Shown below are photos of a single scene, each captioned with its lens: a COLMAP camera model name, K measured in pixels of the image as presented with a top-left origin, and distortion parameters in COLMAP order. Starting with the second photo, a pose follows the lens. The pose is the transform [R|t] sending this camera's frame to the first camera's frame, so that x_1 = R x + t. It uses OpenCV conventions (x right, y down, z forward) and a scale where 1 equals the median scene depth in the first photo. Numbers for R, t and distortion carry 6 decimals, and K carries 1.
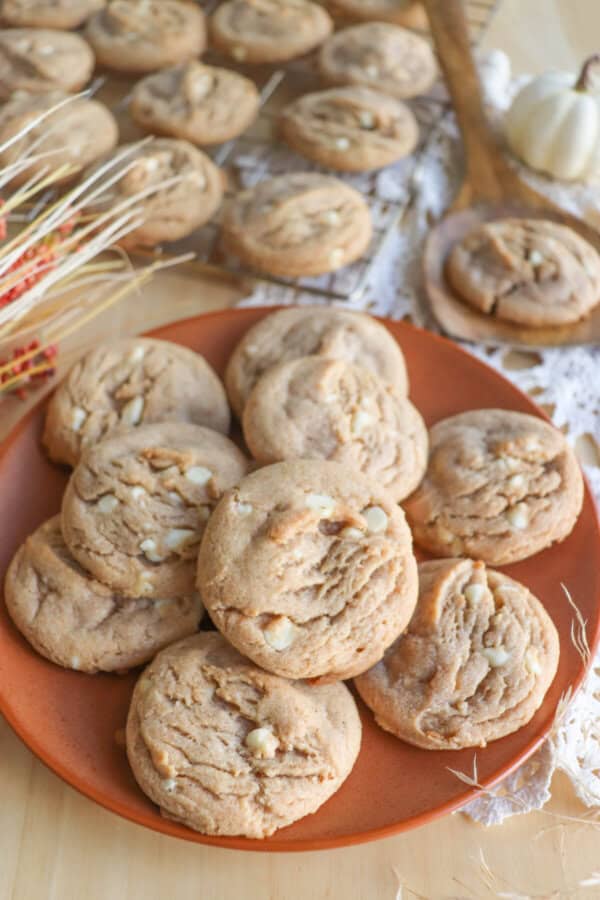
lens RADIAL K [[938.5, 0, 300.0], [0, 938.5, 450.0], [0, 0, 1]] dist [-0.122607, 0.186486]
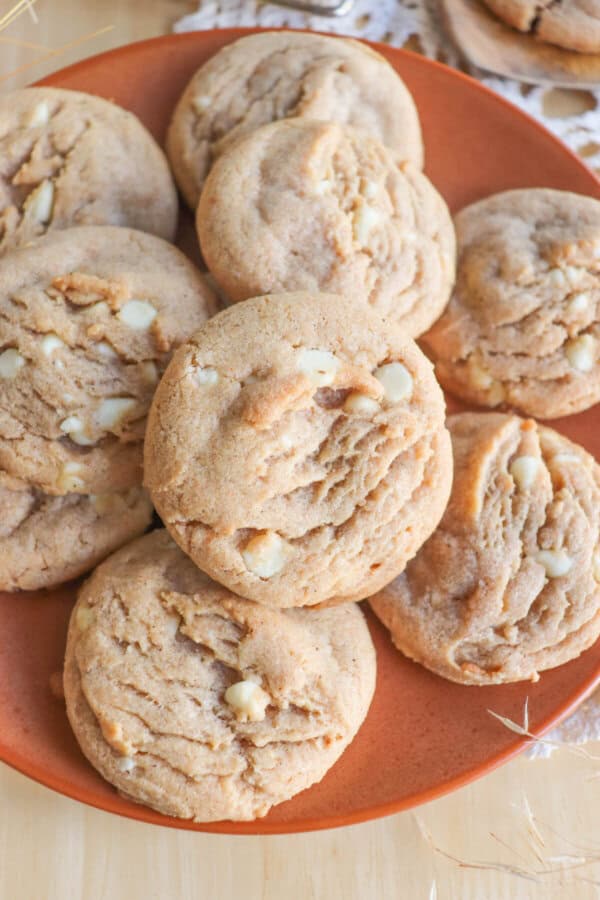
lens RADIAL K [[938.5, 0, 300.0], [0, 938.5, 450.0], [0, 0, 1]] dist [-0.122607, 0.186486]
pose [[0.998582, -0.032321, 0.042293, -0.021607], [0.017117, 0.947326, 0.319813, -0.102853], [-0.050402, -0.318636, 0.946536, 0.325006]]
